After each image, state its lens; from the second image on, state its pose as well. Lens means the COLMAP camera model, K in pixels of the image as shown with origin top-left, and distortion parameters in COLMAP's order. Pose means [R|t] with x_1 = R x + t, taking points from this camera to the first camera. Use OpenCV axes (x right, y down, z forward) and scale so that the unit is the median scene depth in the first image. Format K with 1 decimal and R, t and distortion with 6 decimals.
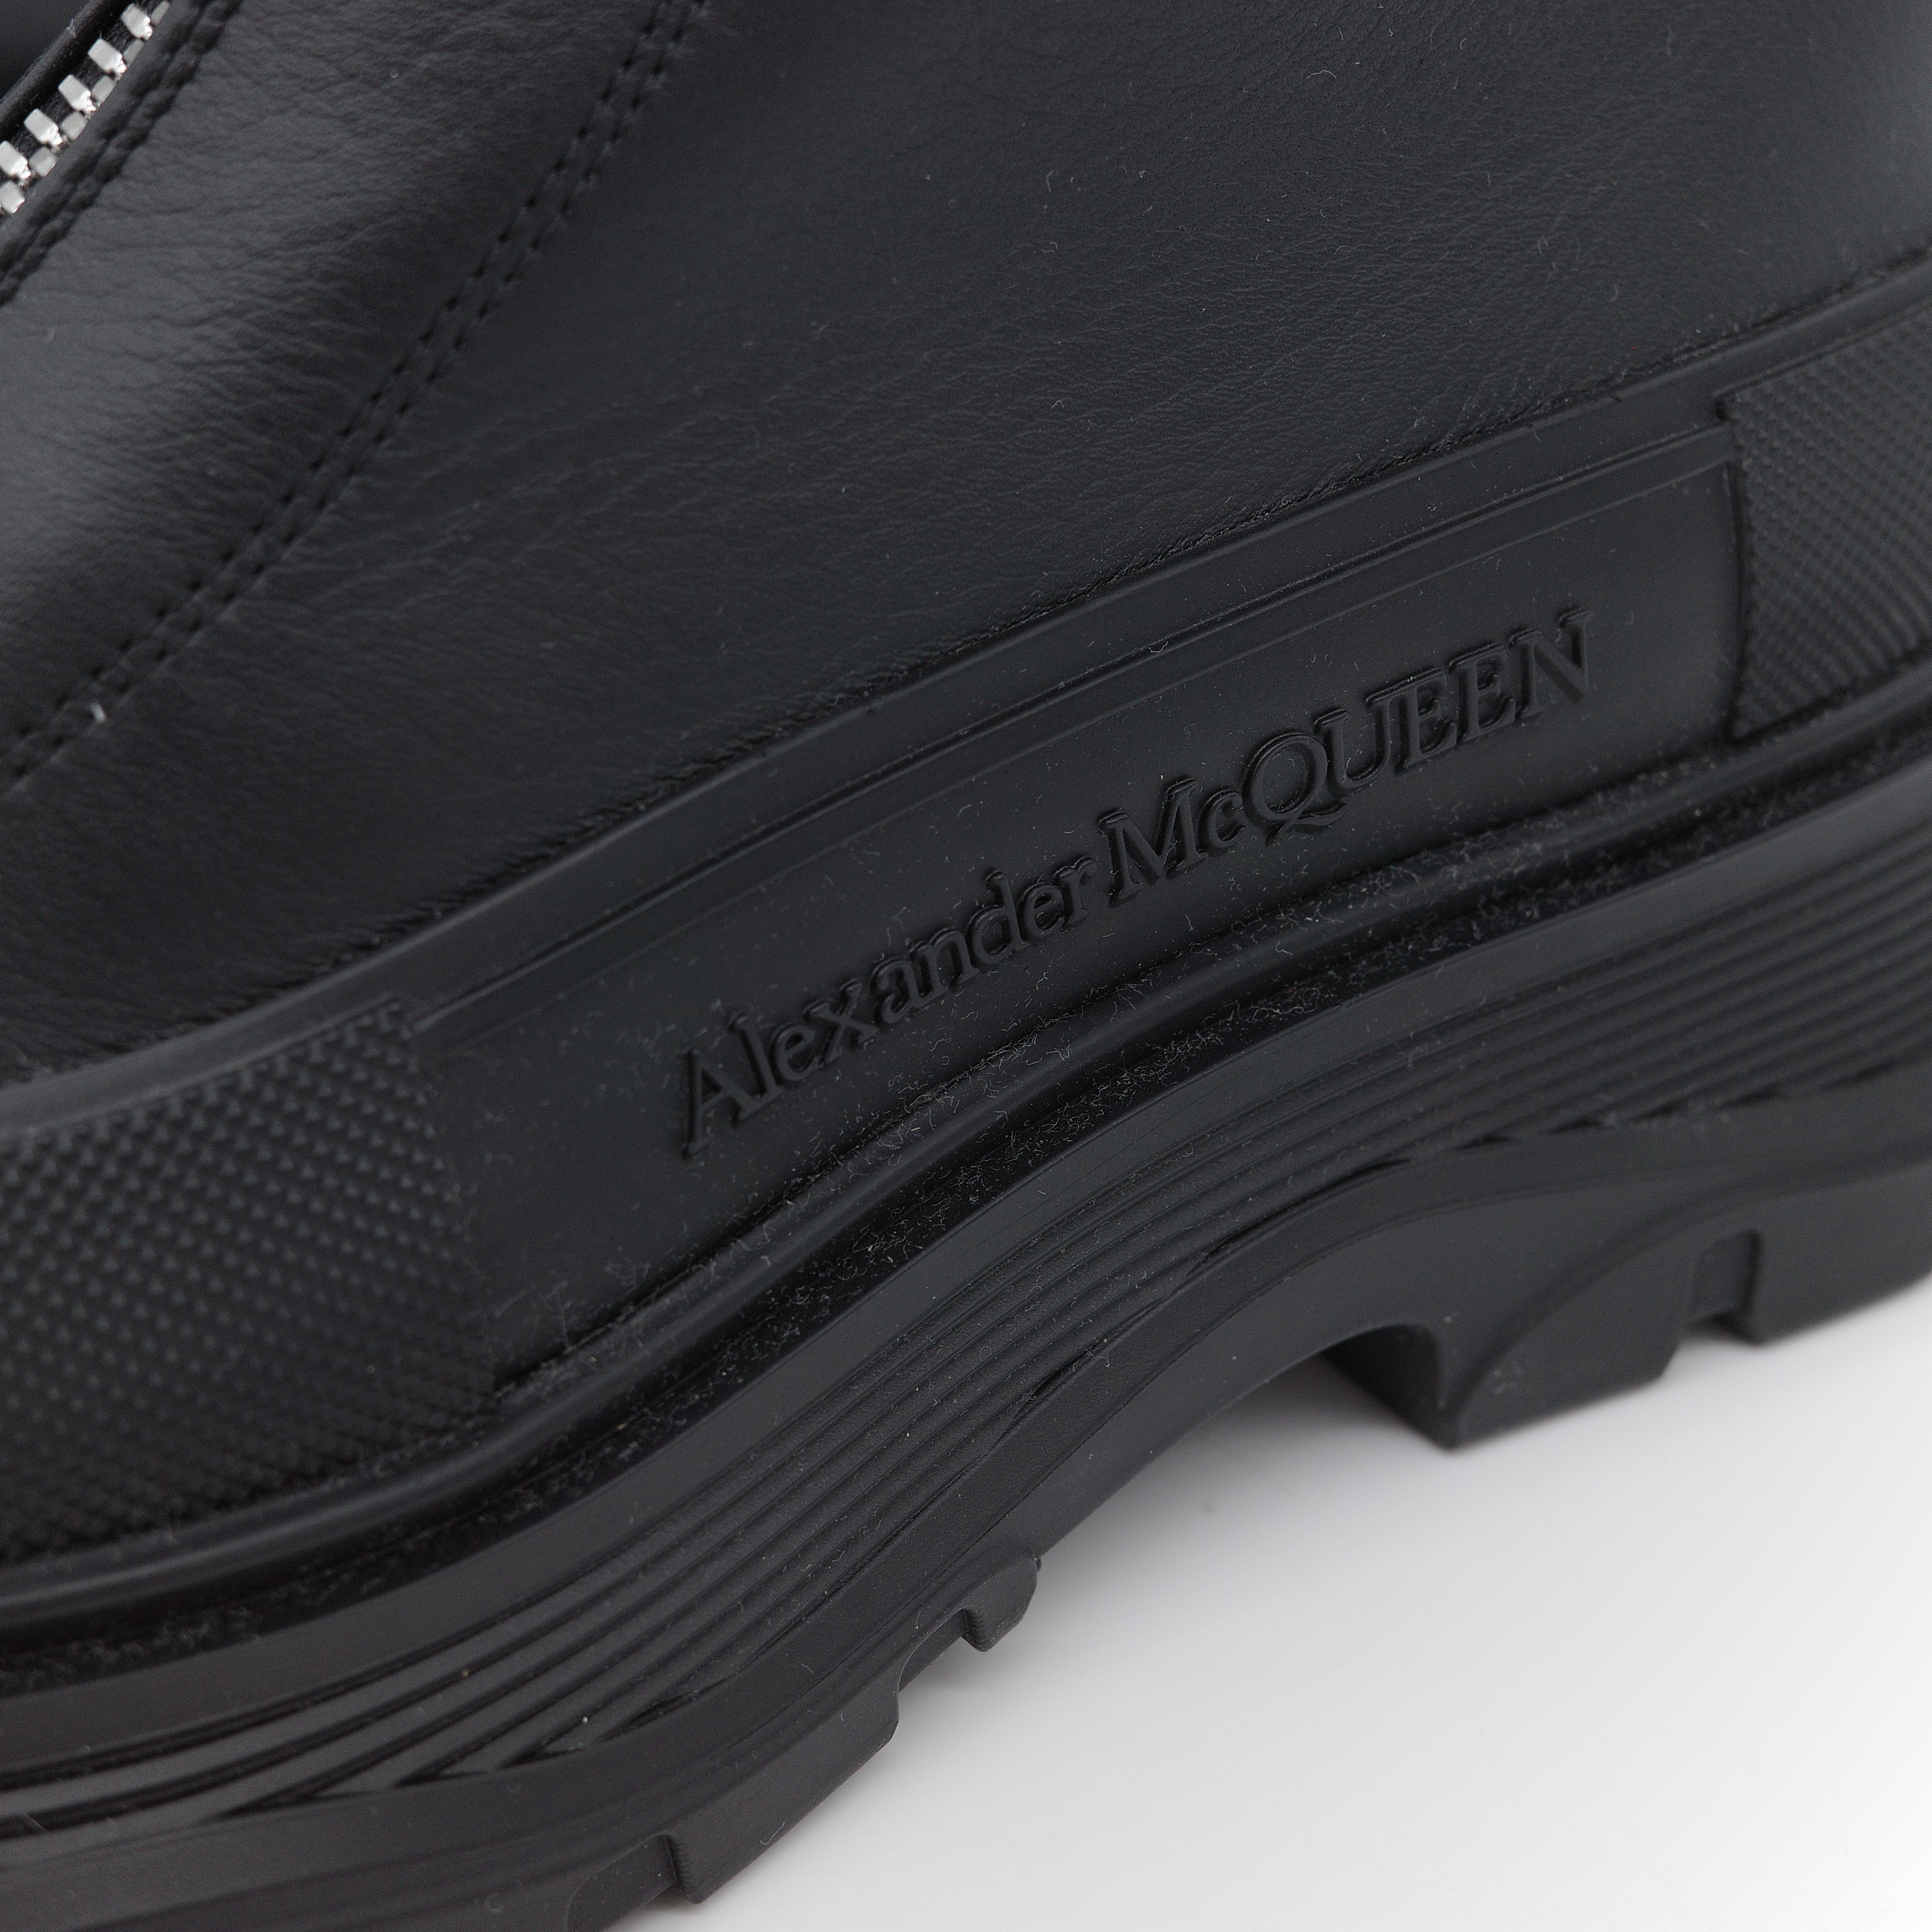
lens RADIAL K [[3598.0, 0, 965.4], [0, 3598.0, 970.2], [0, 0, 1]] dist [0.045708, 0.000000]
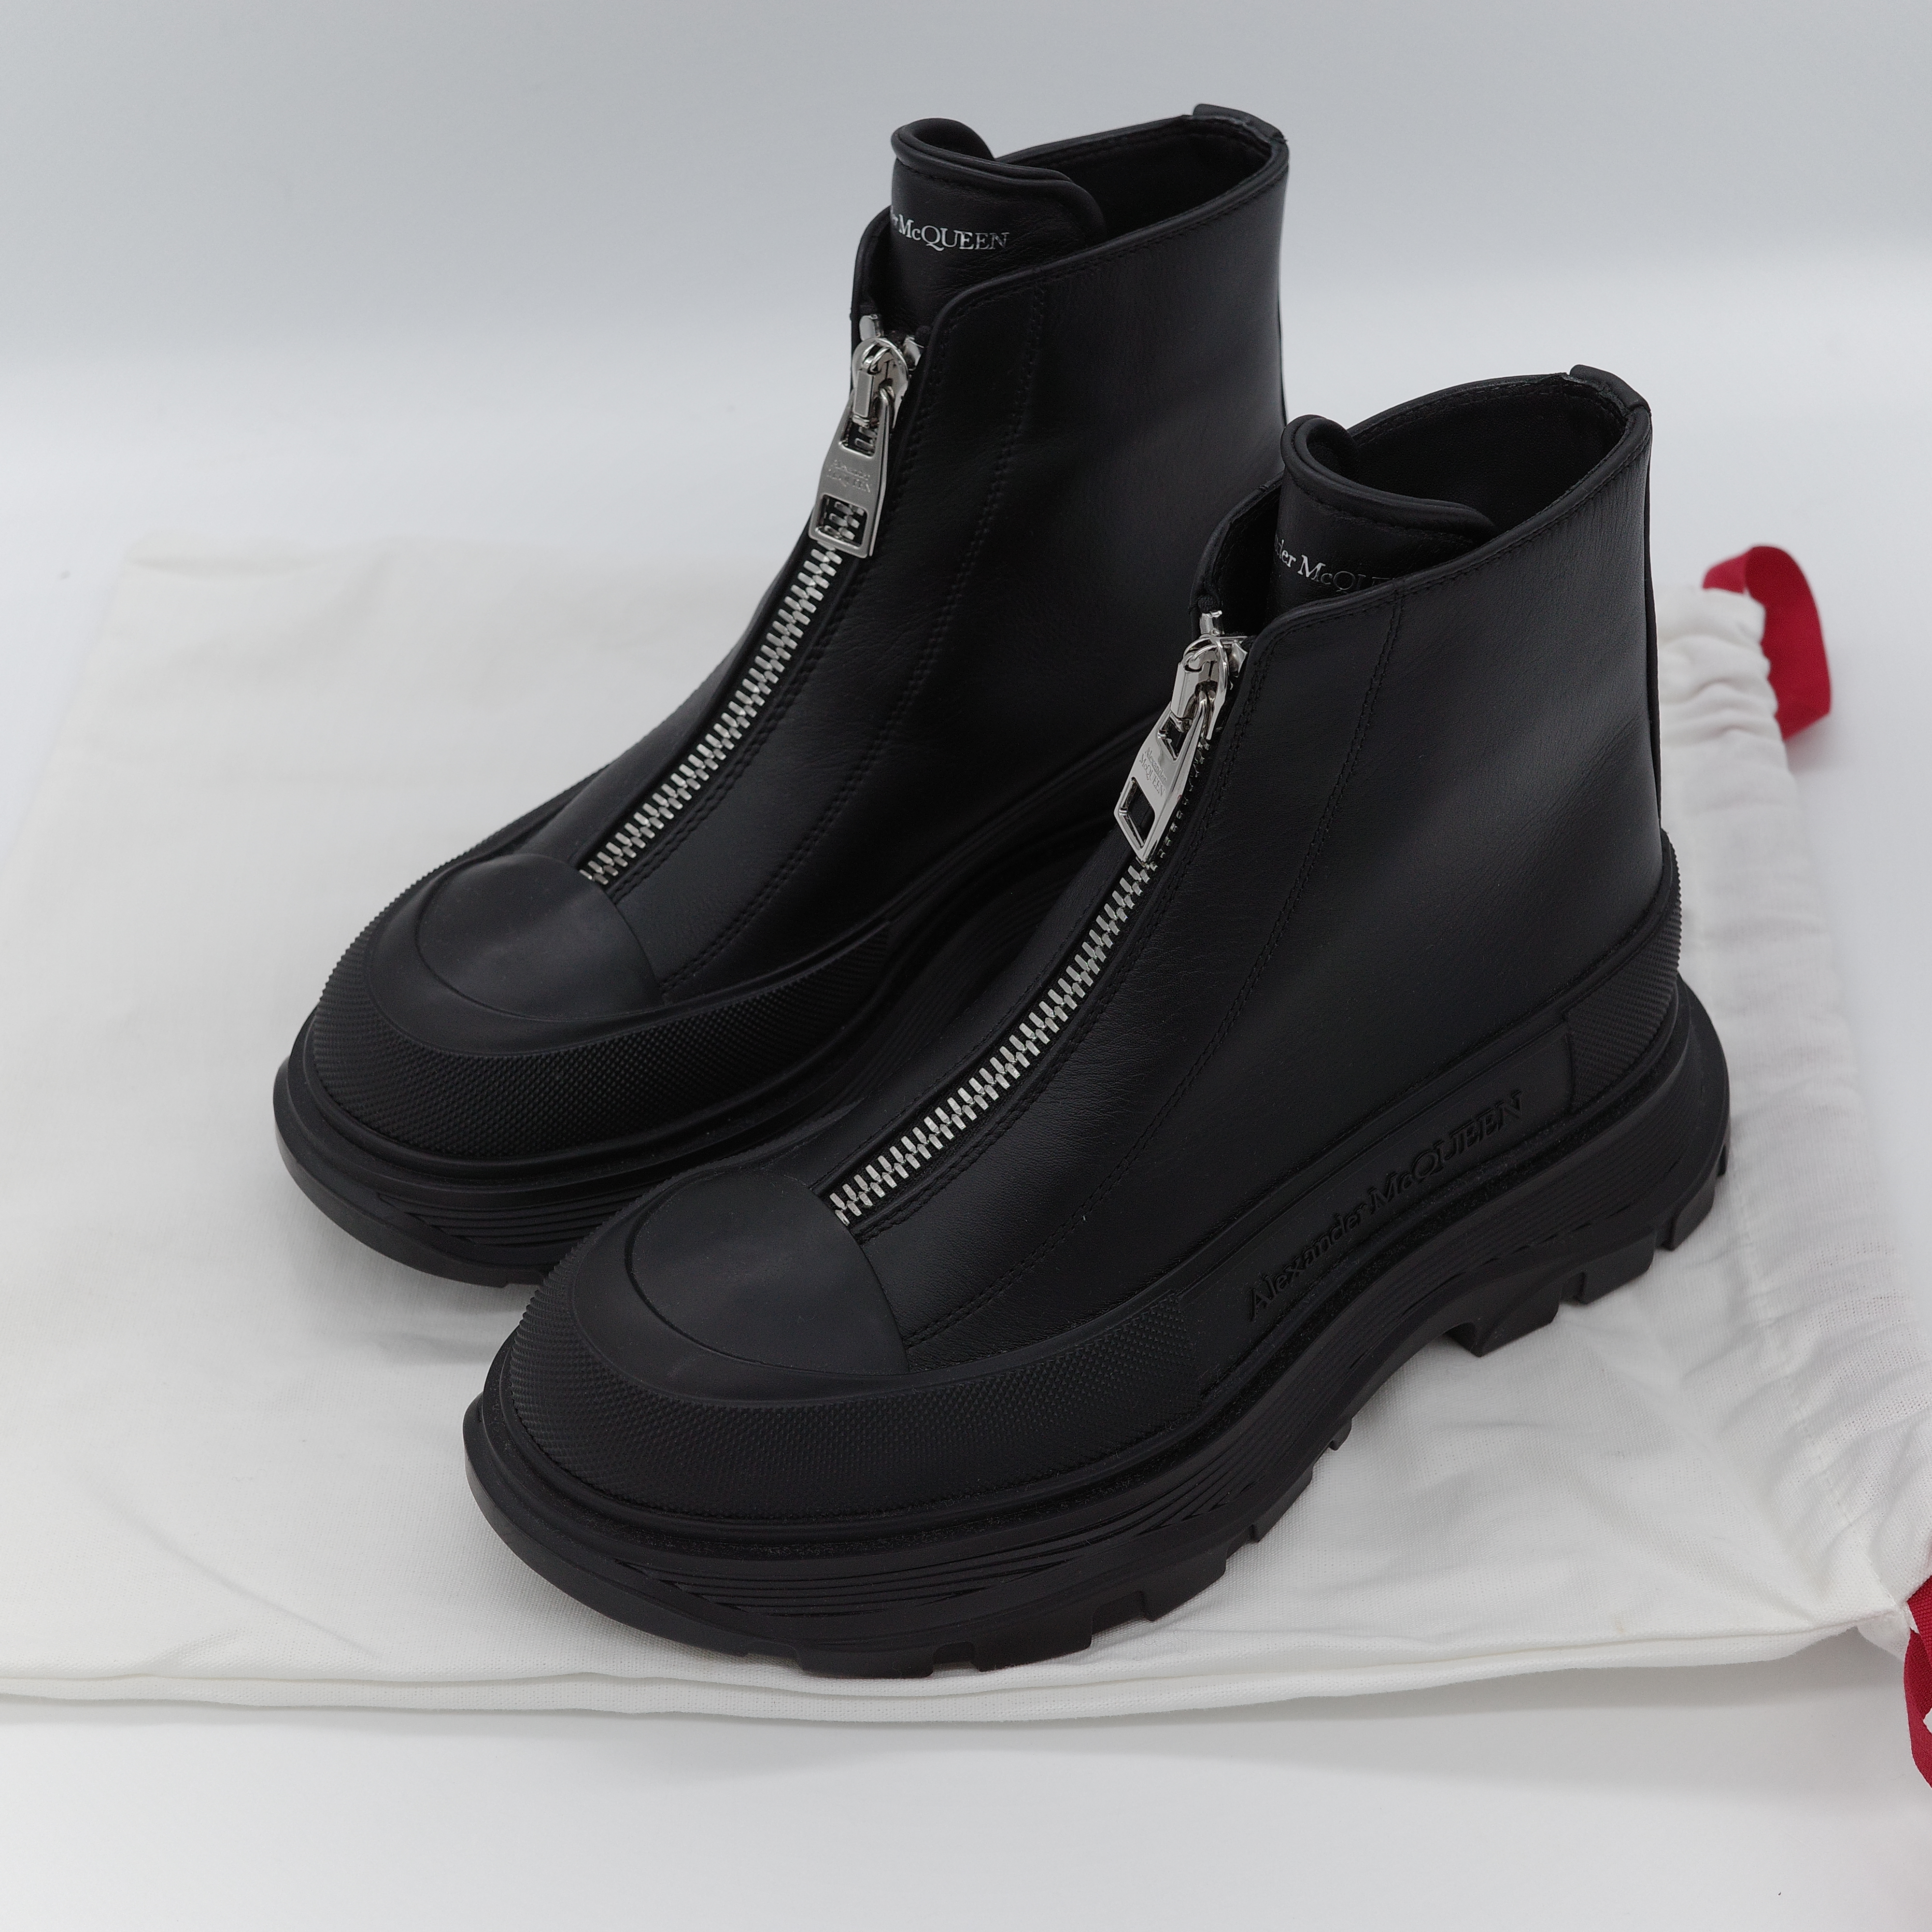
lens RADIAL K [[3598.0, 0, 967.2], [0, 3598.0, 970.5], [0, 0, 1]] dist [0.045708, 0.000000]
pose [[0.996427, -0.068782, 0.049023, -0.429128], [0.059875, 0.984574, 0.164406, -0.732961], [-0.059575, -0.160883, 0.985174, -1.914710]]
